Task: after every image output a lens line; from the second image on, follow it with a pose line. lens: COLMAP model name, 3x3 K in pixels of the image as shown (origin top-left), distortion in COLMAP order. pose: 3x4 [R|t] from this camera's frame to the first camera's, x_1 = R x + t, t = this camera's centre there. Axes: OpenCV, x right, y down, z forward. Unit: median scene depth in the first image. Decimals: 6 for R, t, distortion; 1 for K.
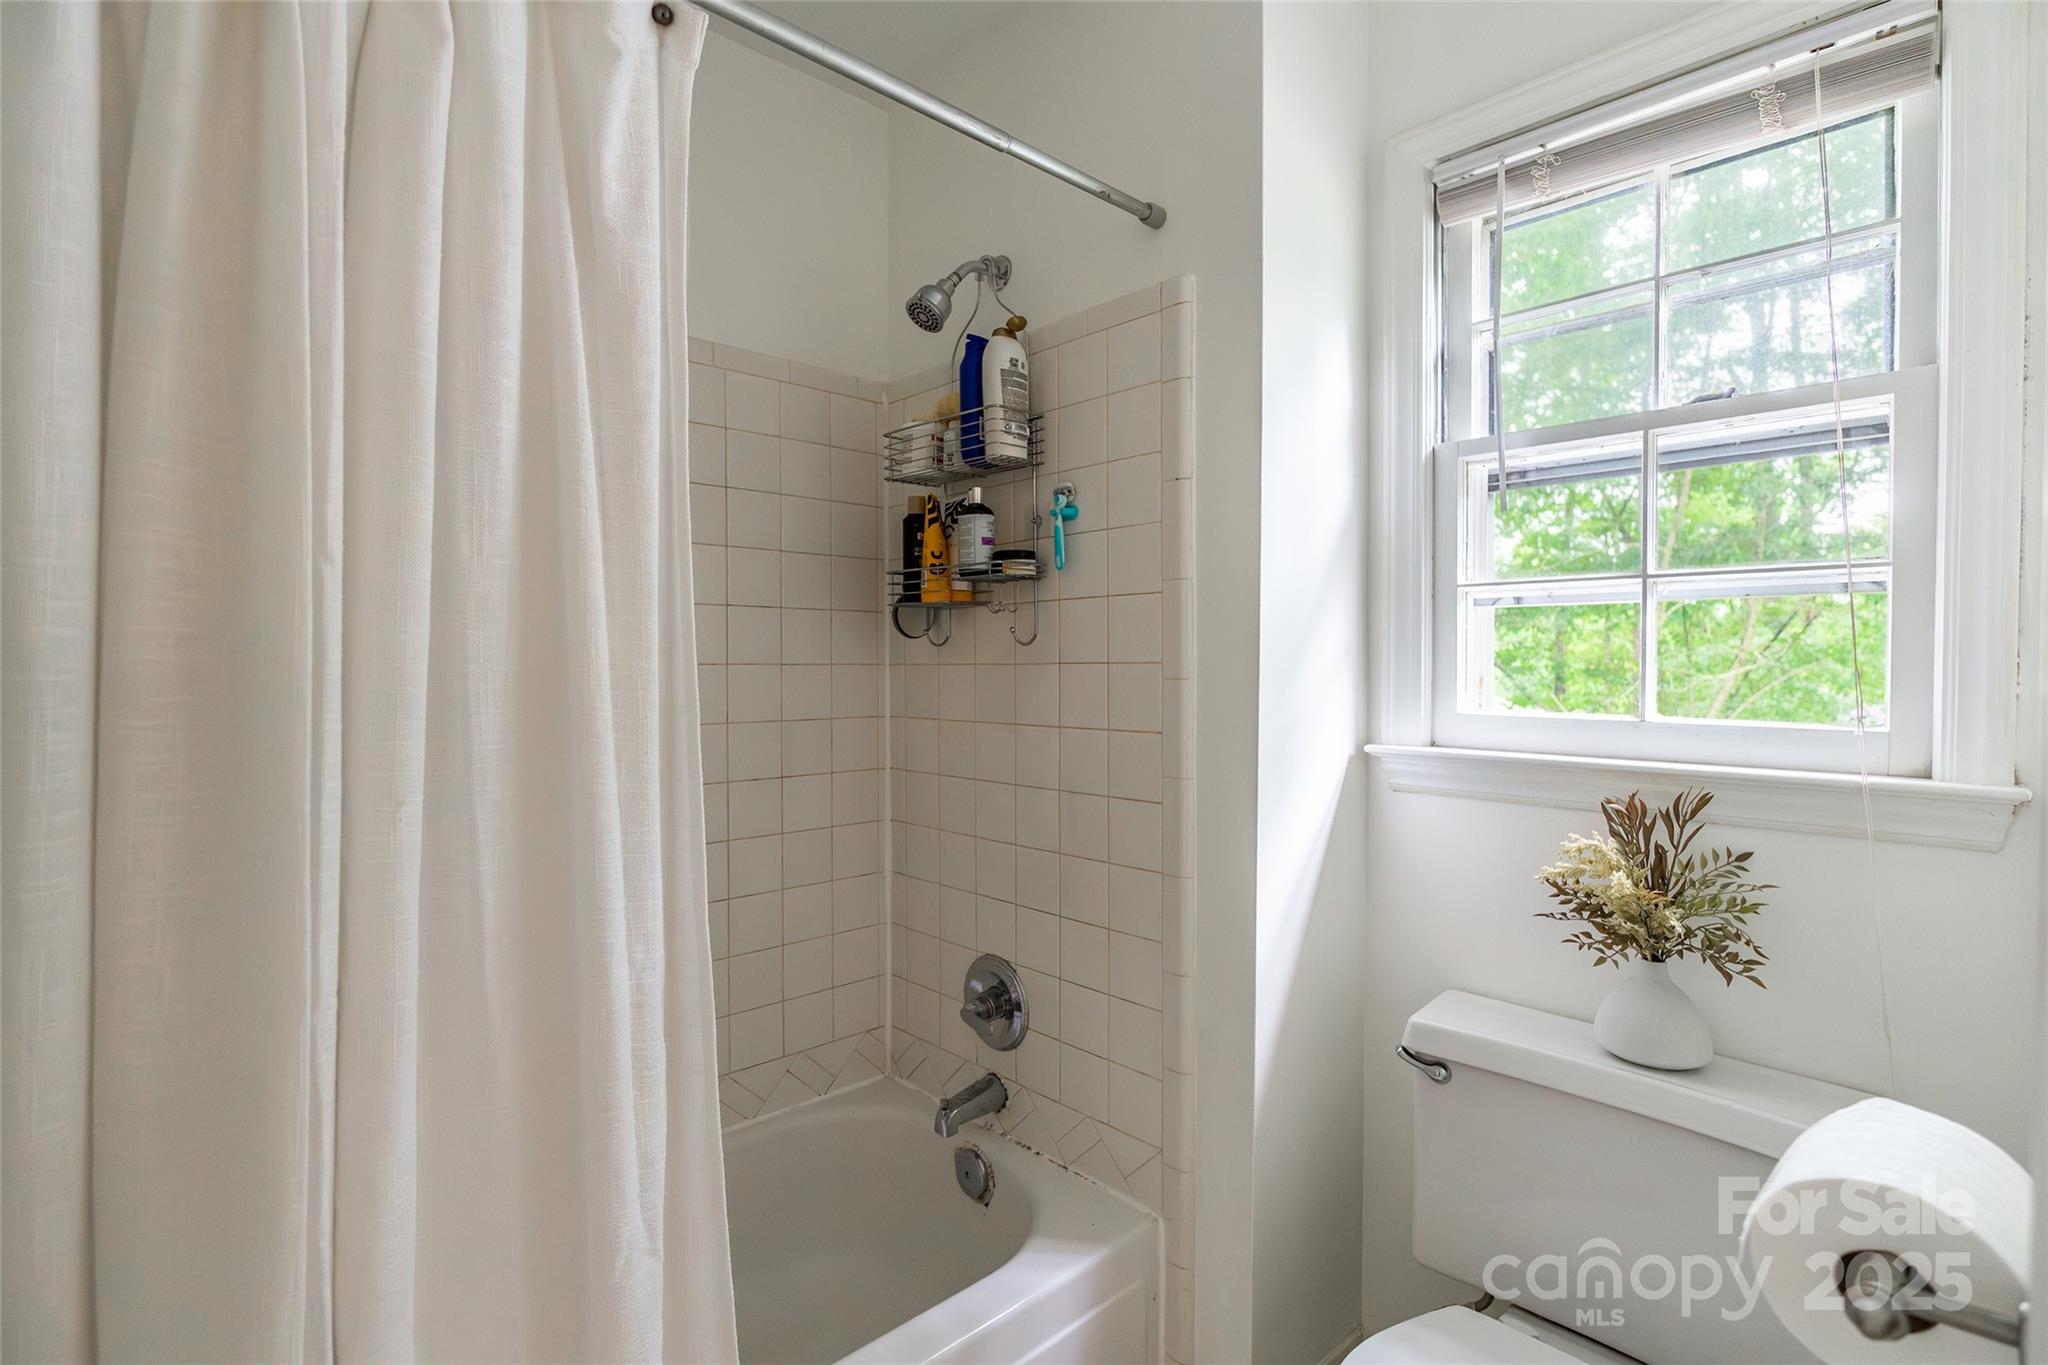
lens RADIAL K [[945.5, 0, 1023.2], [0, 945.5, 649.6], [0, 0, 1]] dist [0.000181, 0.000564]
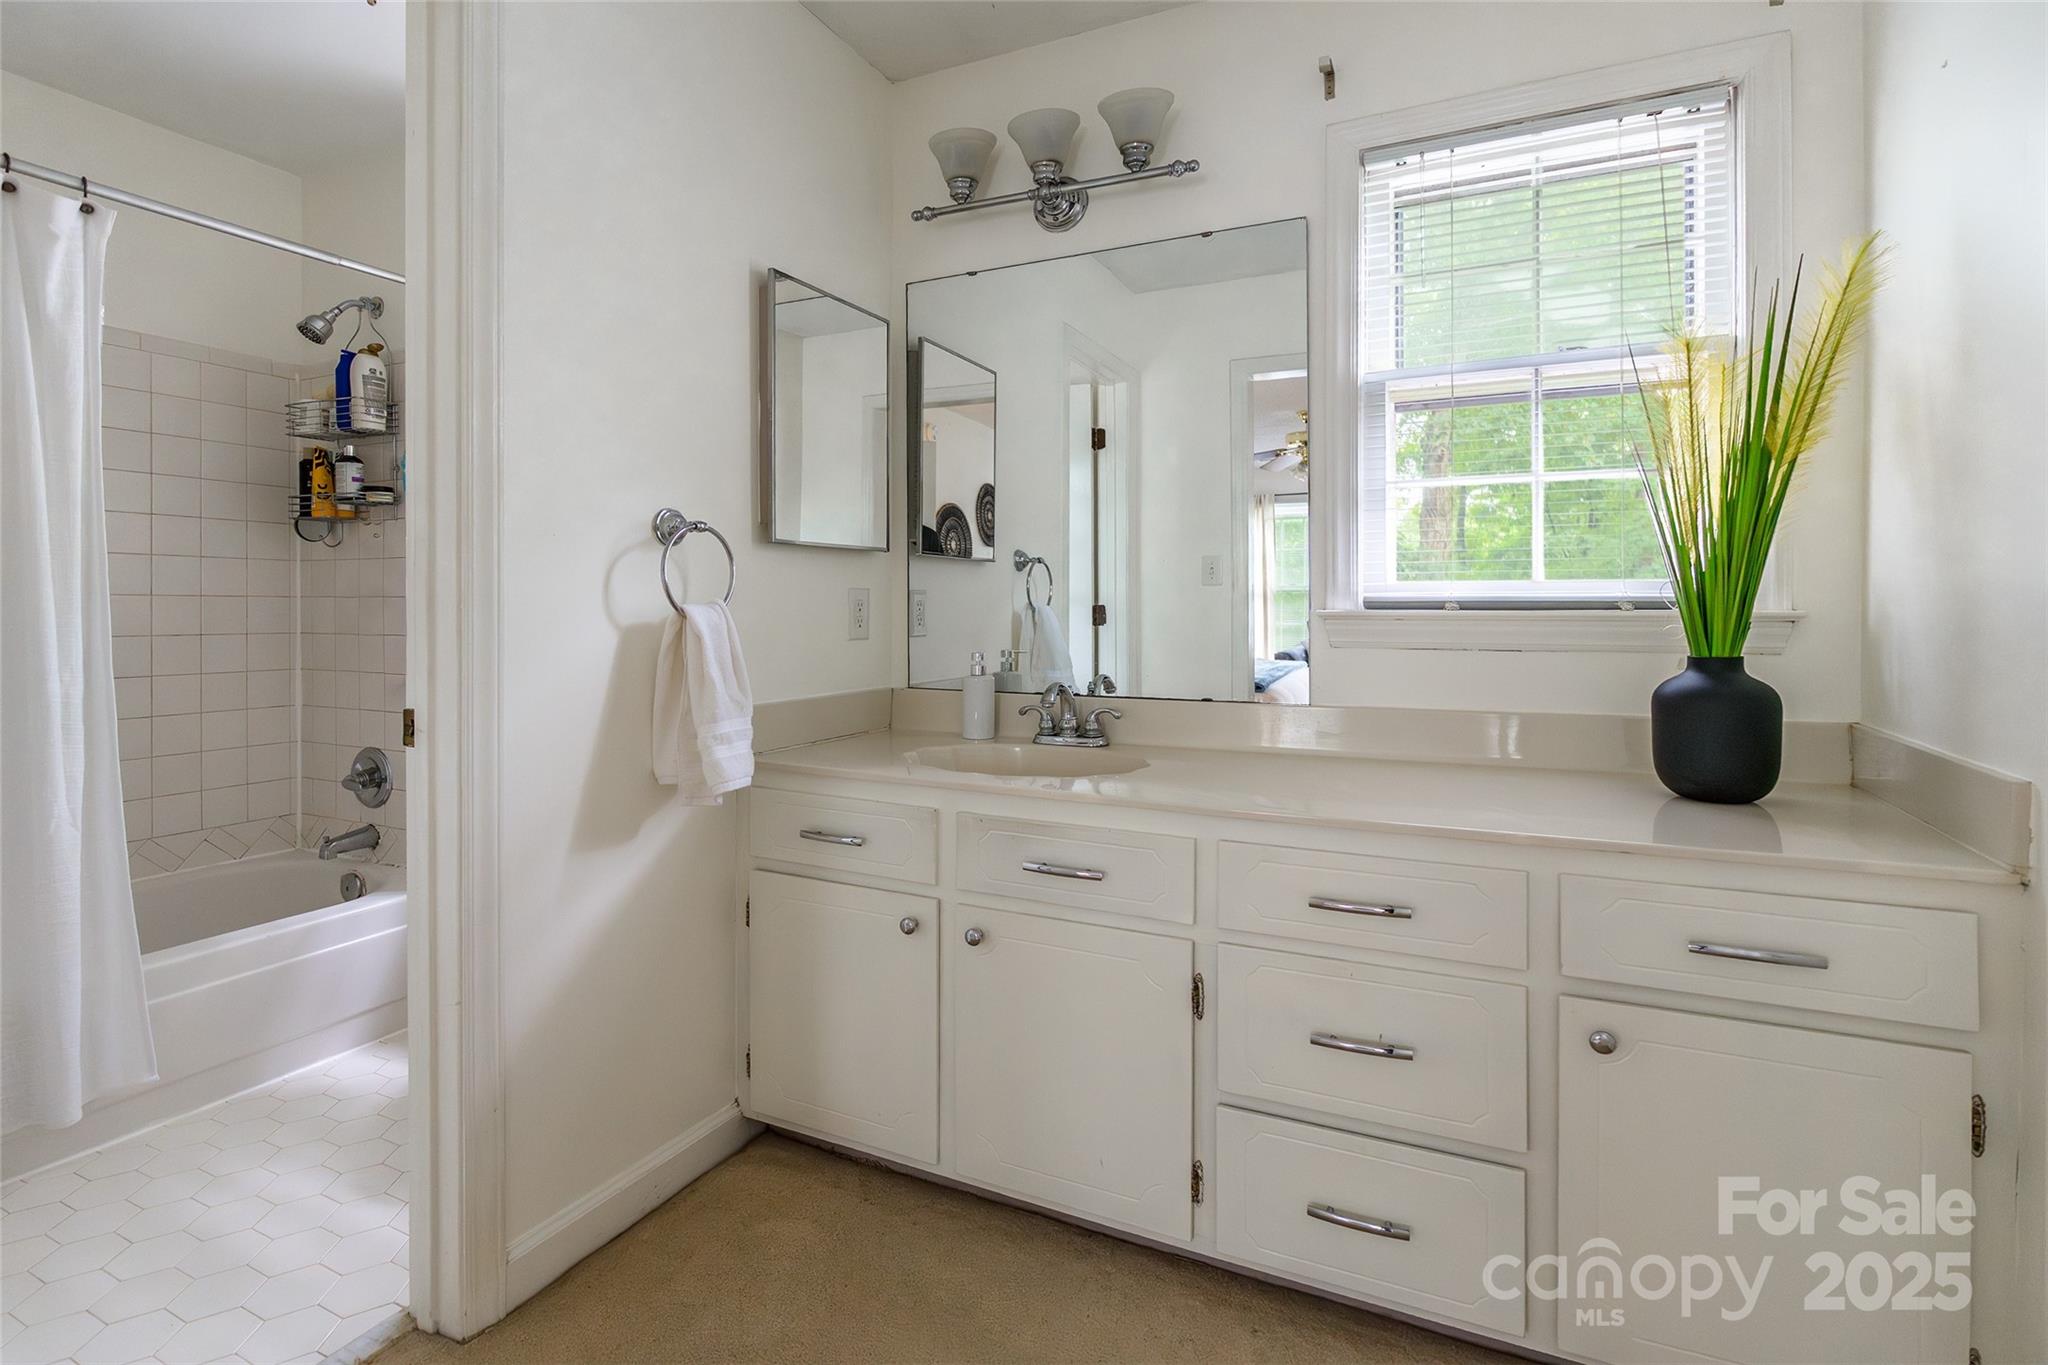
lens RADIAL K [[960.4, 0, 1027.0], [0, 960.4, 595.2], [0, 0, 1]] dist [0.002150, -0.001472]
pose [[0.926133, 0.008035, 0.377112, 0.397108], [-0.008806, 0.999961, 0.000319, 0.069714], [-0.377095, -0.003617, 0.926168, -0.925885]]
